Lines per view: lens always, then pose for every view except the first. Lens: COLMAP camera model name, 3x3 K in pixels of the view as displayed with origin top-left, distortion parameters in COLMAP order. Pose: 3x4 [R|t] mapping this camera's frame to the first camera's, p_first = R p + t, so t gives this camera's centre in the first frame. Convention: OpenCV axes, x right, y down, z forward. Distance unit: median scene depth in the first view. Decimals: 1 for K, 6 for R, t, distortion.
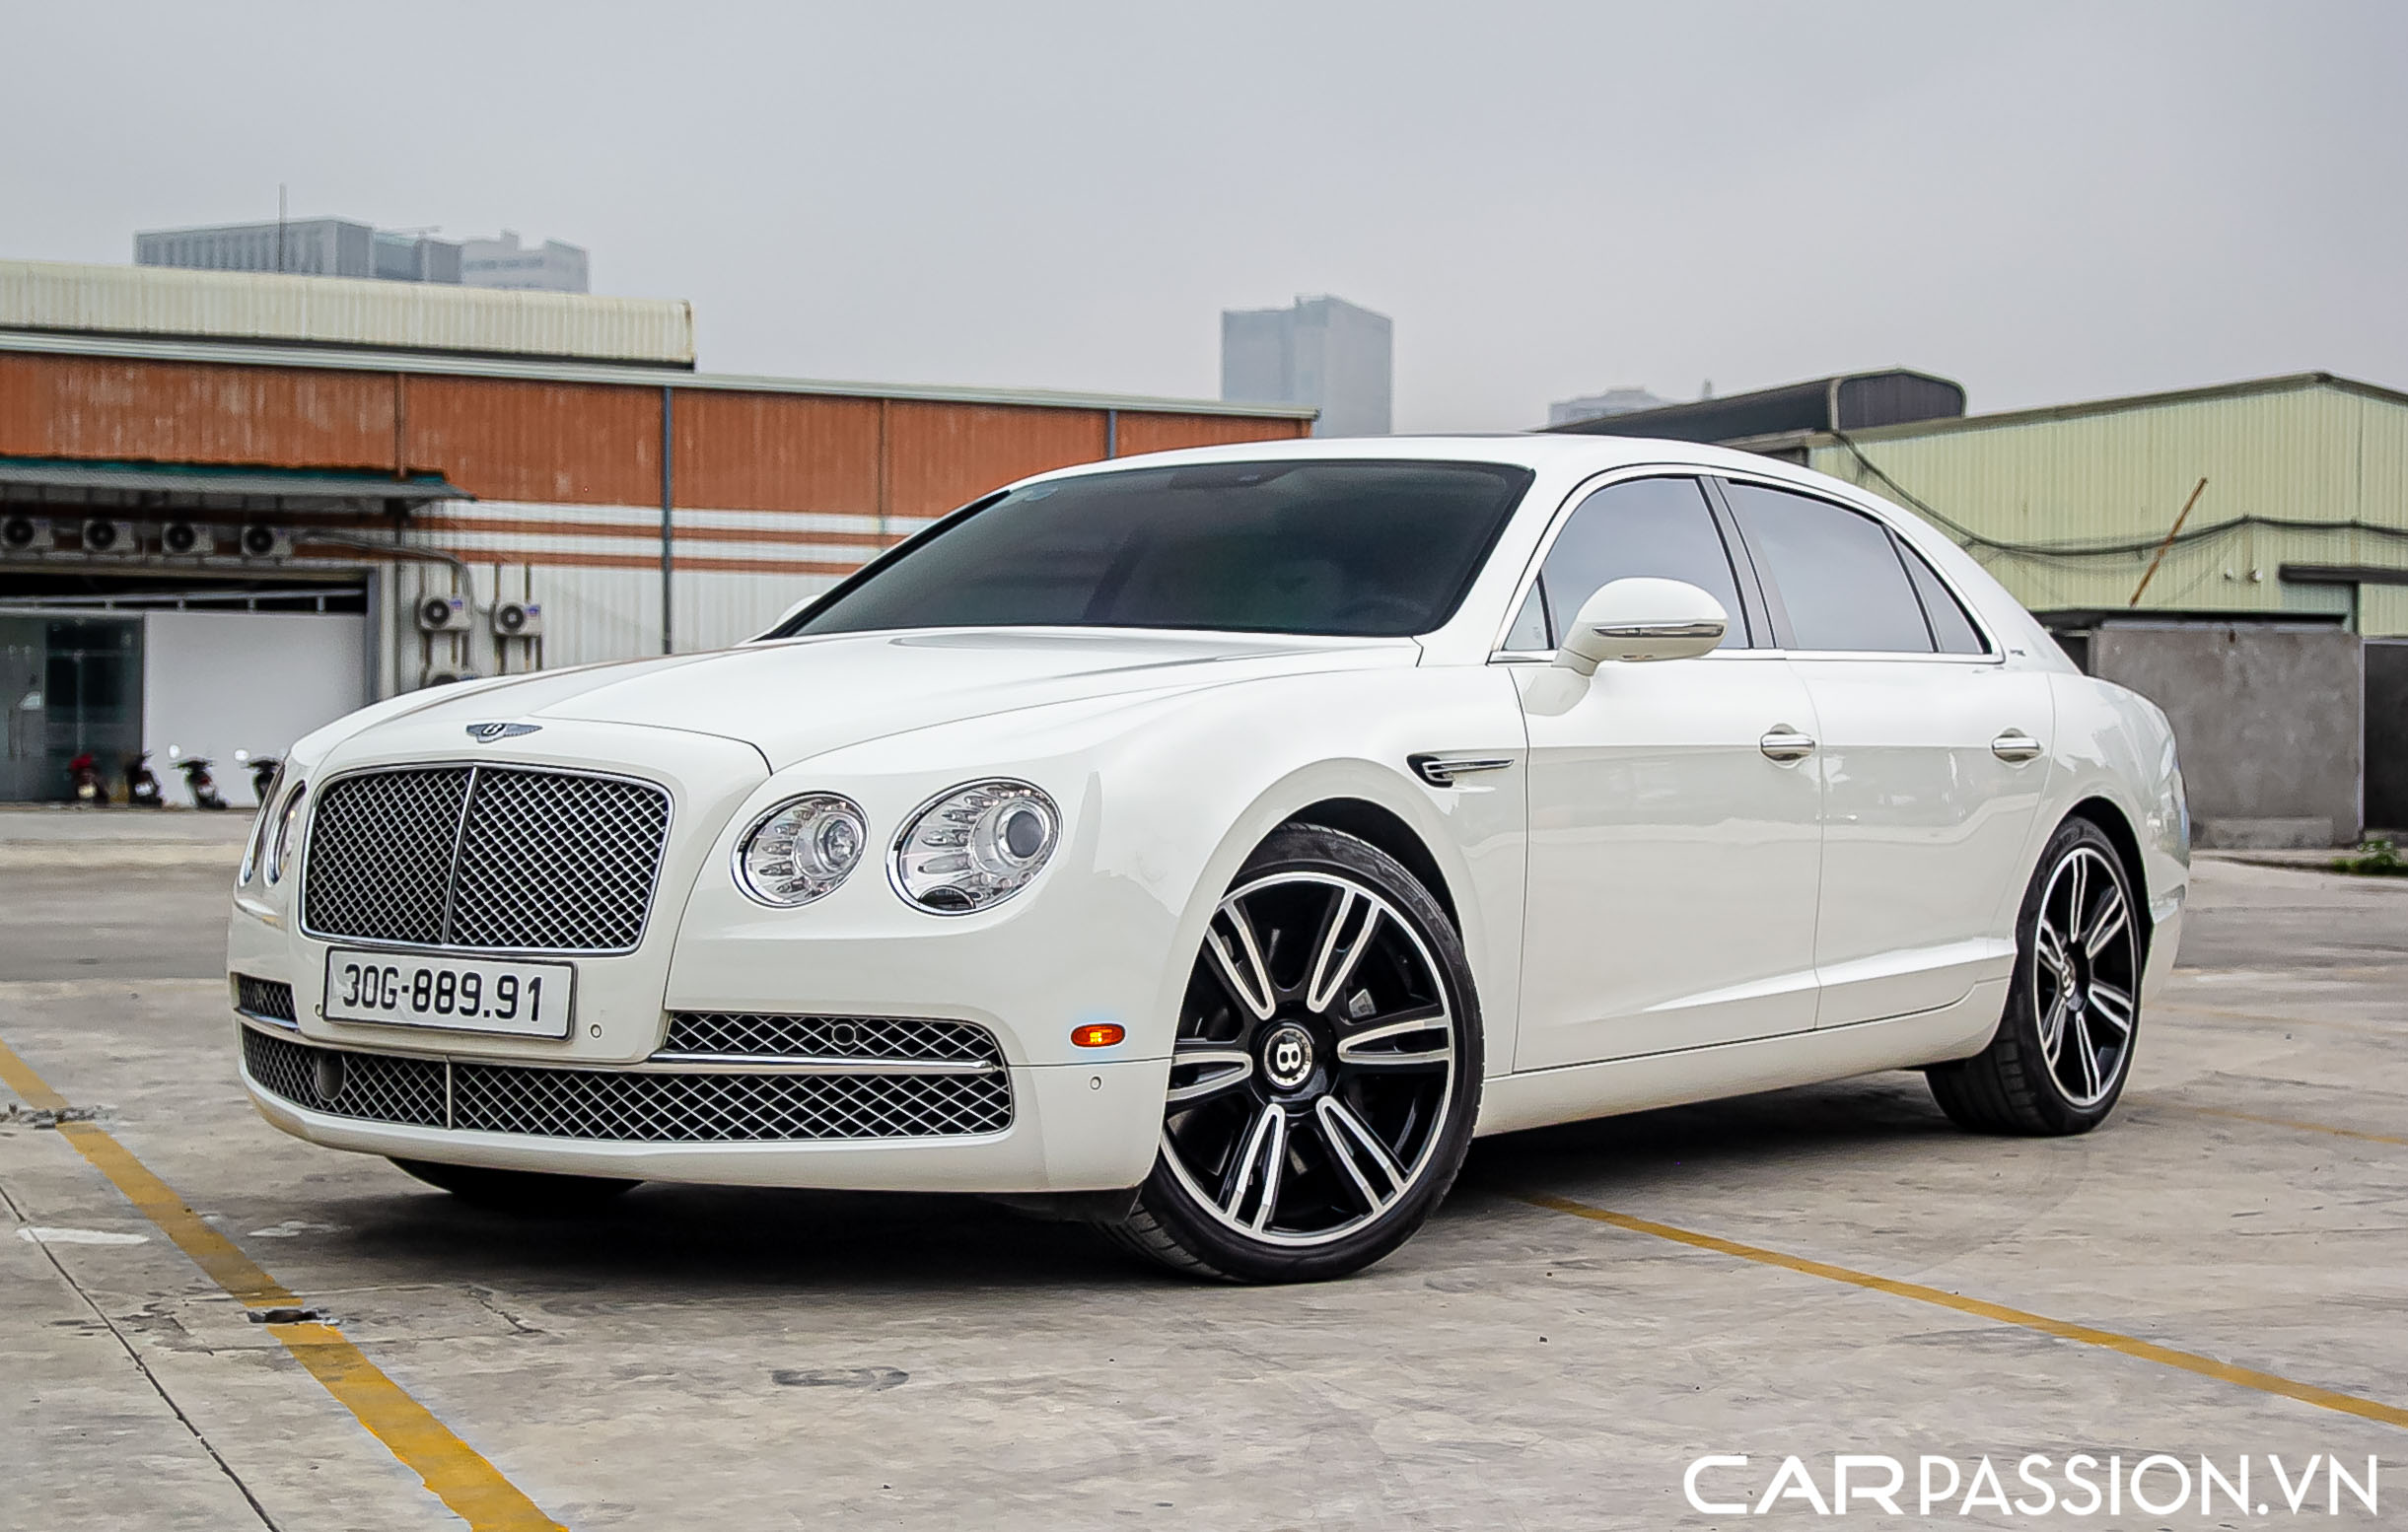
lens RADIAL K [[3738.5, 0, 1205.2], [0, 3738.5, 751.3], [0, 0, 1]] dist [0.062486, 0.000000]
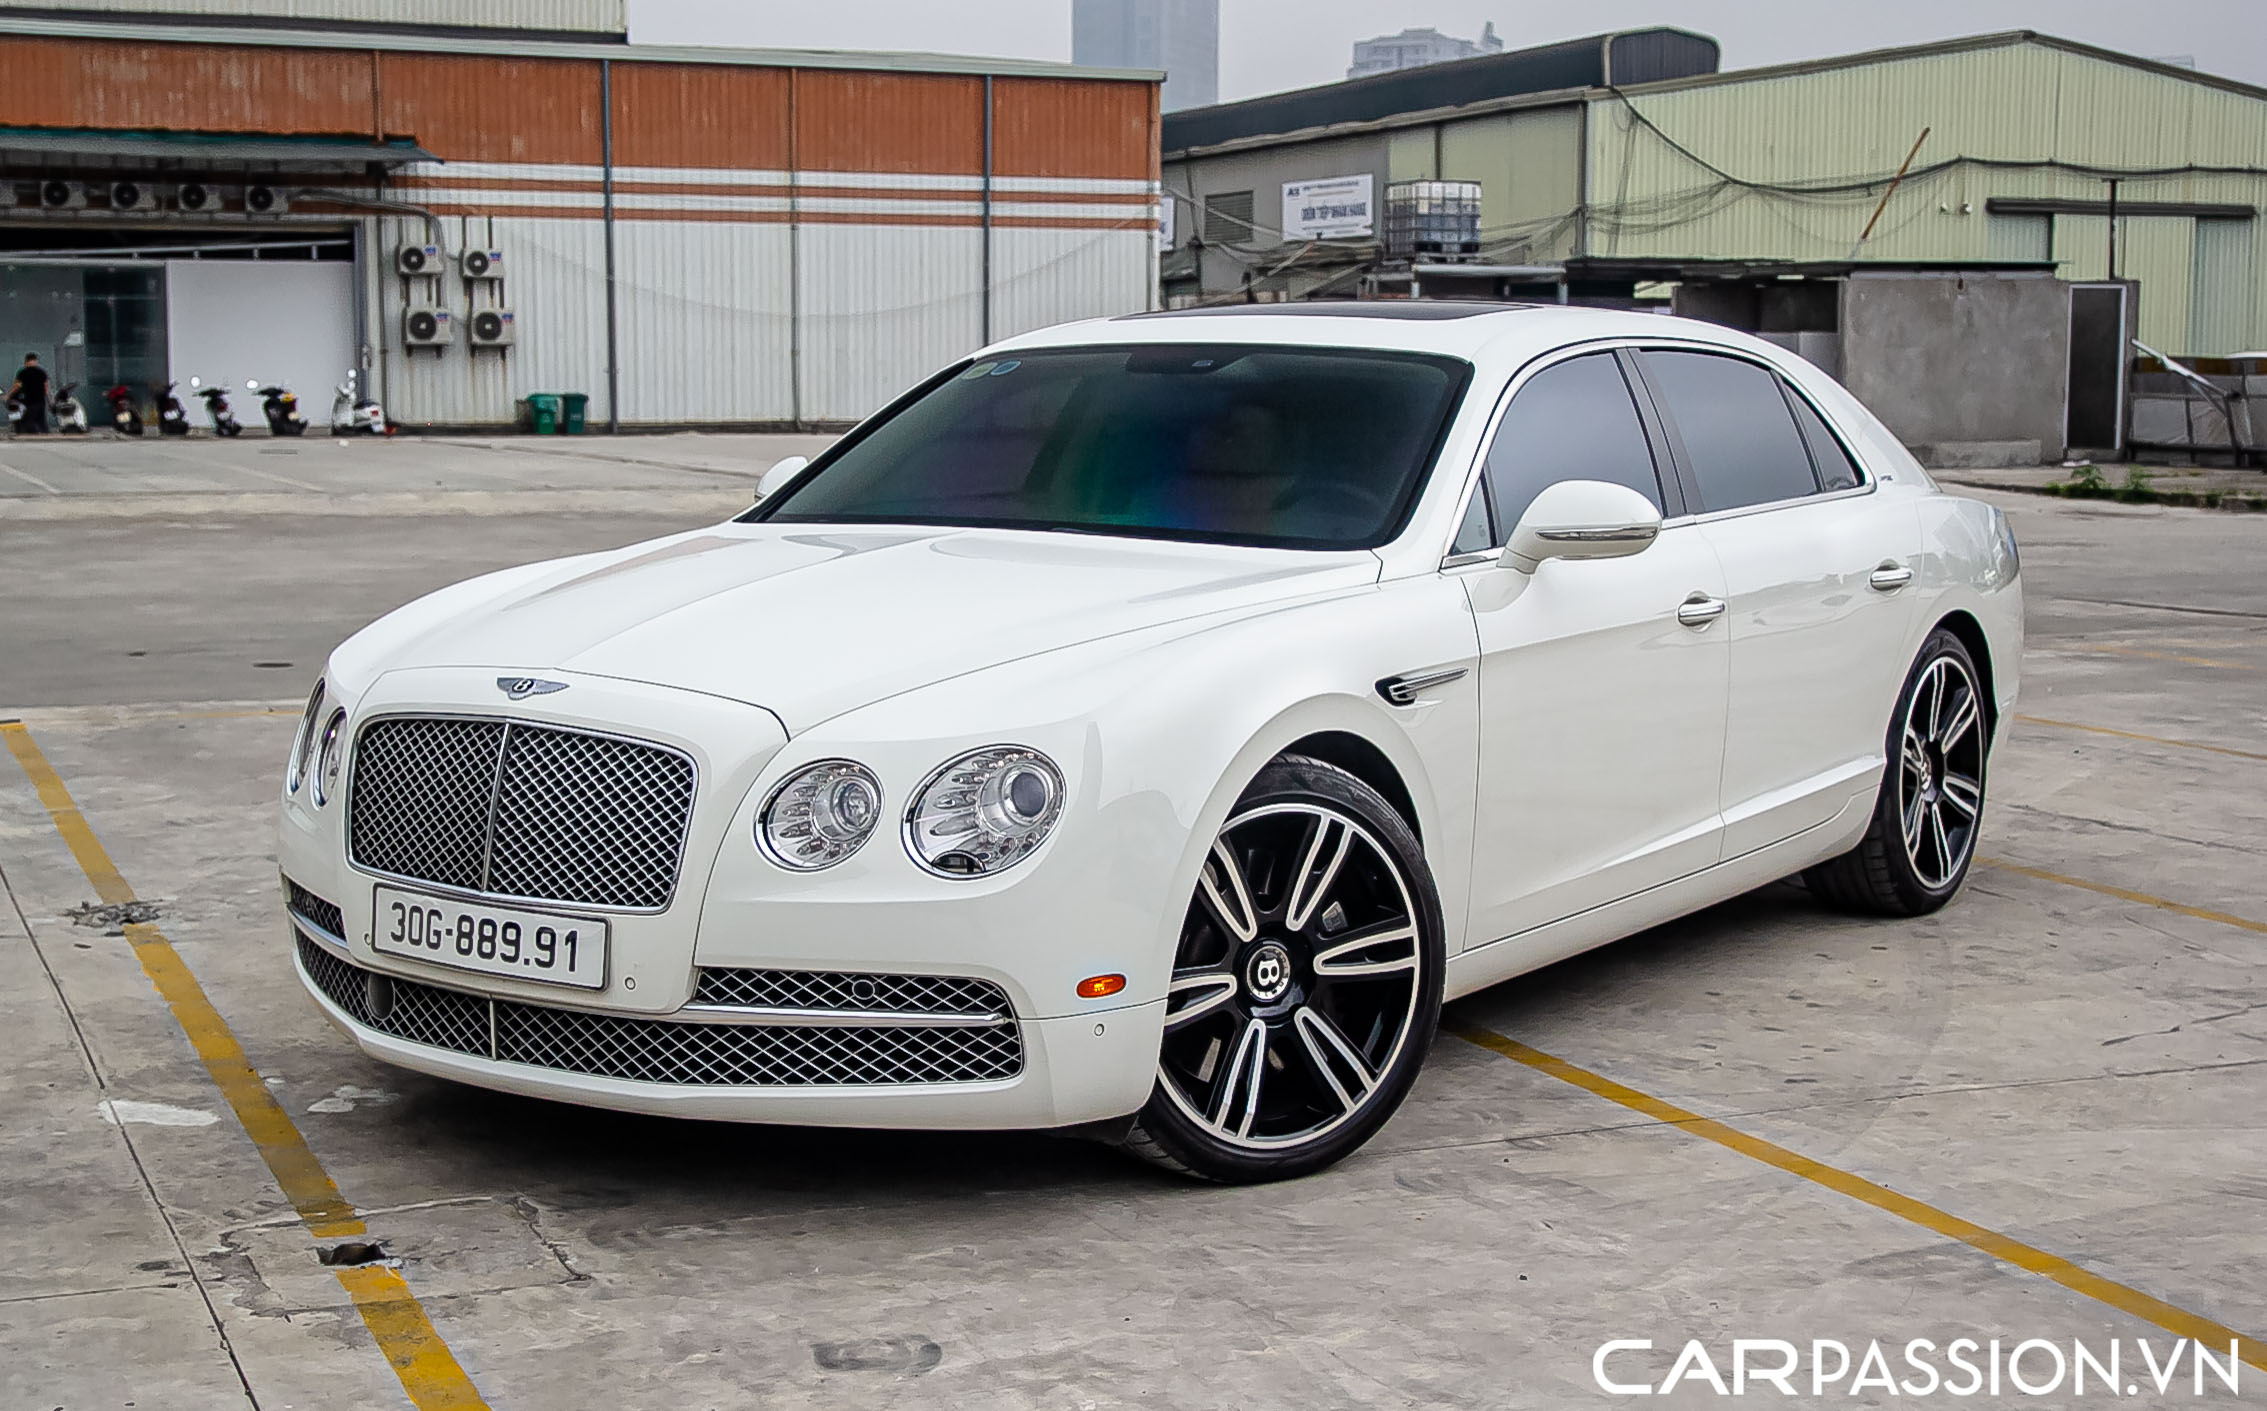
lens RADIAL K [[3143.8, 0, 1052.2], [0, 3143.8, 725.1], [0, 0, 1]] dist [0.009524, 0.000000]
pose [[0.999963, -0.007620, -0.003937, -0.026948], [0.008036, 0.992788, 0.119615, -0.073309], [0.002997, -0.119642, 0.992813, 0.084443]]
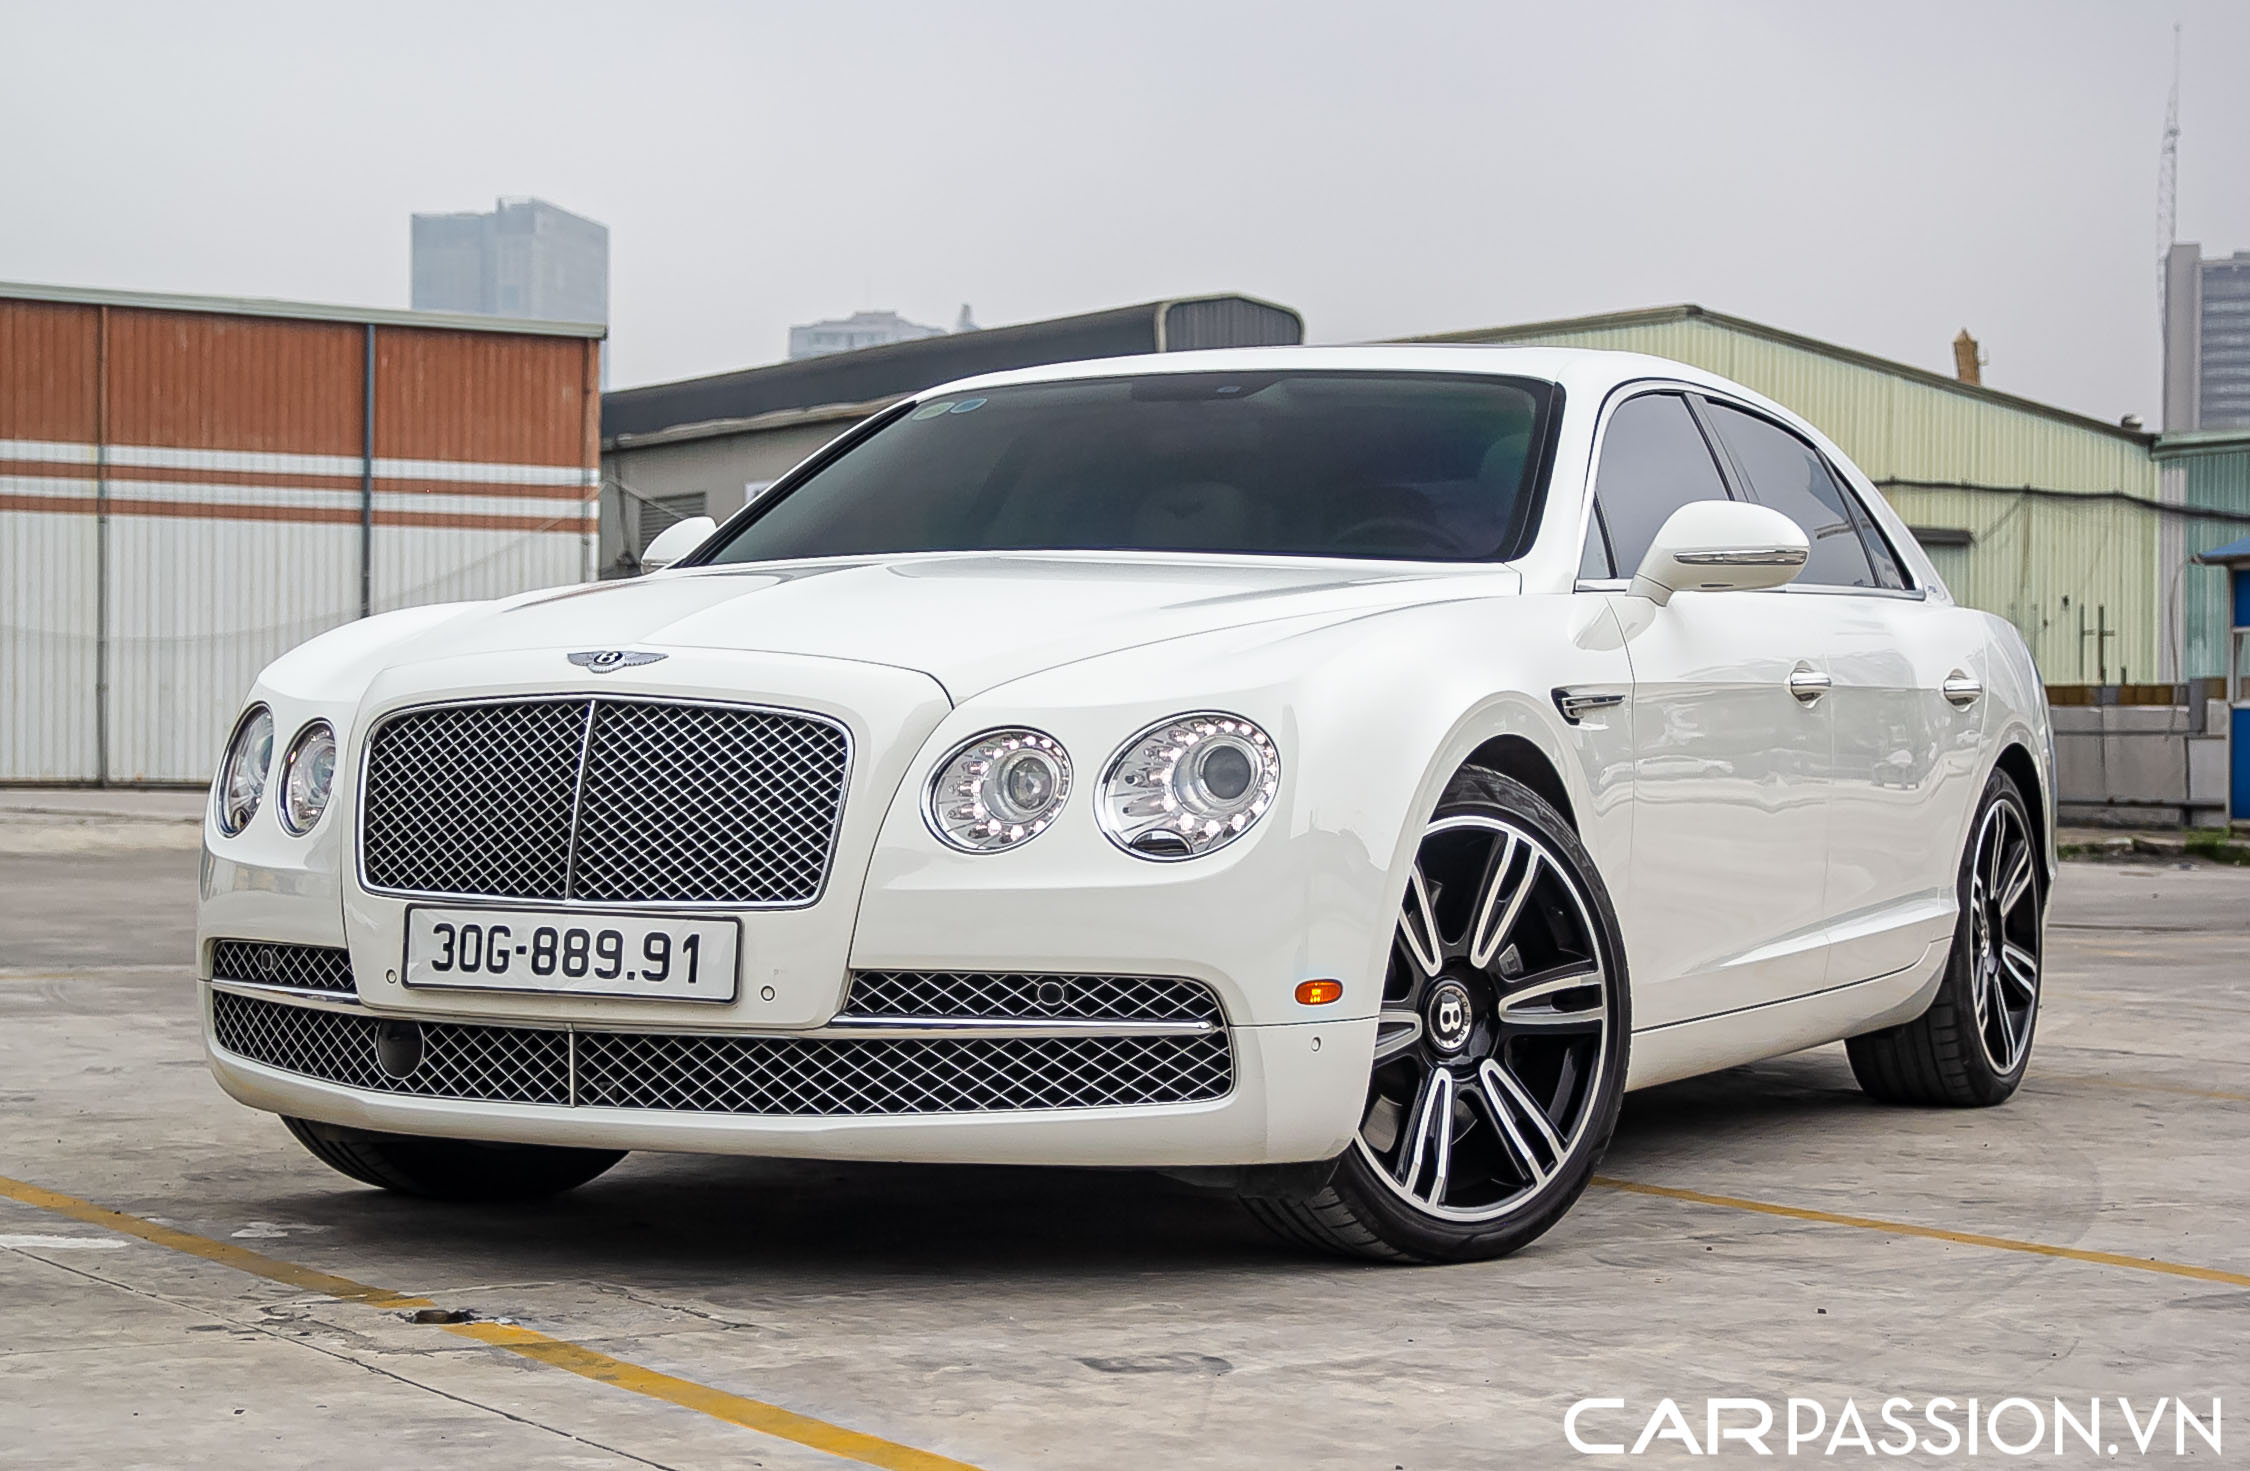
lens RADIAL K [[4221.5, 0, 1095.9], [0, 4221.5, 754.2], [0, 0, 1]] dist [0.099952, 0.000000]
pose [[0.986797, -0.001730, 0.161955, -0.174648], [0.000399, 0.999966, 0.008251, 0.006429], [-0.161964, -0.008078, 0.986764, -0.007305]]
